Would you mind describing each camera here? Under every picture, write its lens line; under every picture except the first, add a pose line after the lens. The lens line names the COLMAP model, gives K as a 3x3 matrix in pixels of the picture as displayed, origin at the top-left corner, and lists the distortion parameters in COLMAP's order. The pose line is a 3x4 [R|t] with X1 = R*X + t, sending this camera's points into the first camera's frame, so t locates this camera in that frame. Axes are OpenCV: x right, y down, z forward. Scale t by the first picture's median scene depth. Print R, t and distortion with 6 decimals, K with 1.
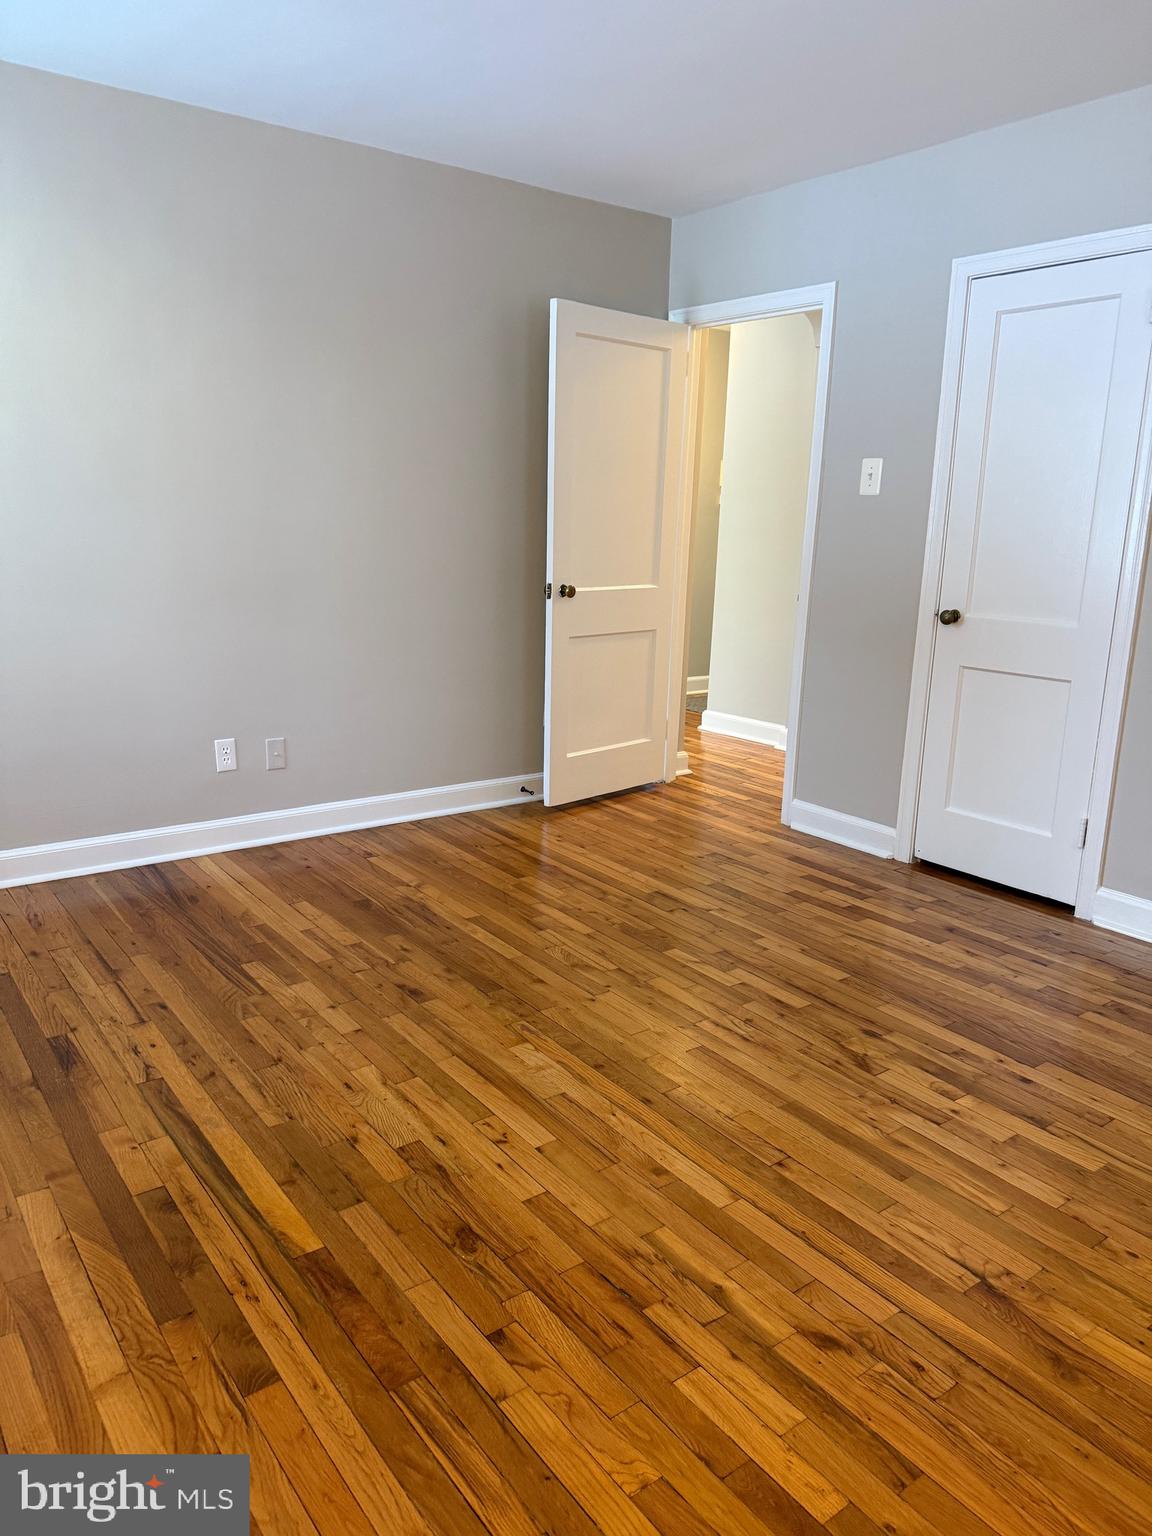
lens RADIAL K [[1069.9, 0, 568.0], [0, 1069.9, 770.0], [0, 0, 1]] dist [0.129973, -0.210647]
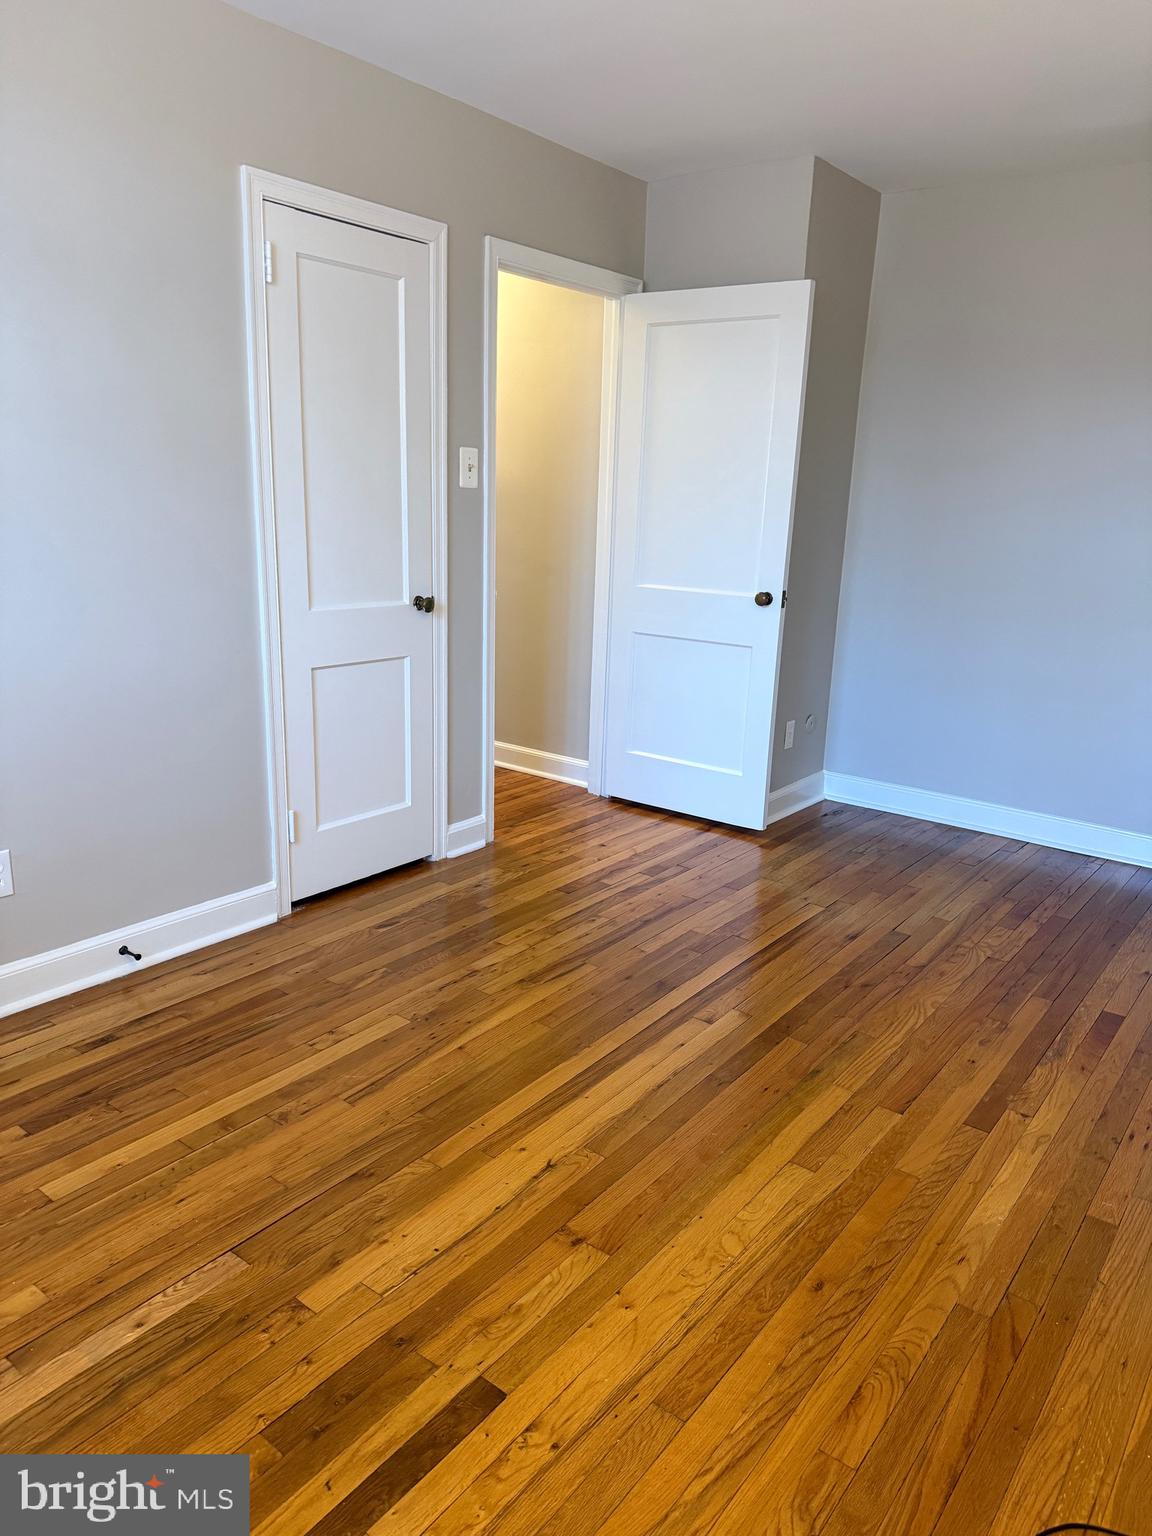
lens RADIAL K [[1069.9, 0, 568.0], [0, 1069.9, 770.0], [0, 0, 1]] dist [0.129973, -0.210647]
pose [[-0.258486, -0.287438, 0.922260, -0.520703], [0.184325, 0.922490, 0.339171, -0.280893], [-0.948266, 0.257667, -0.185469, 0.993750]]
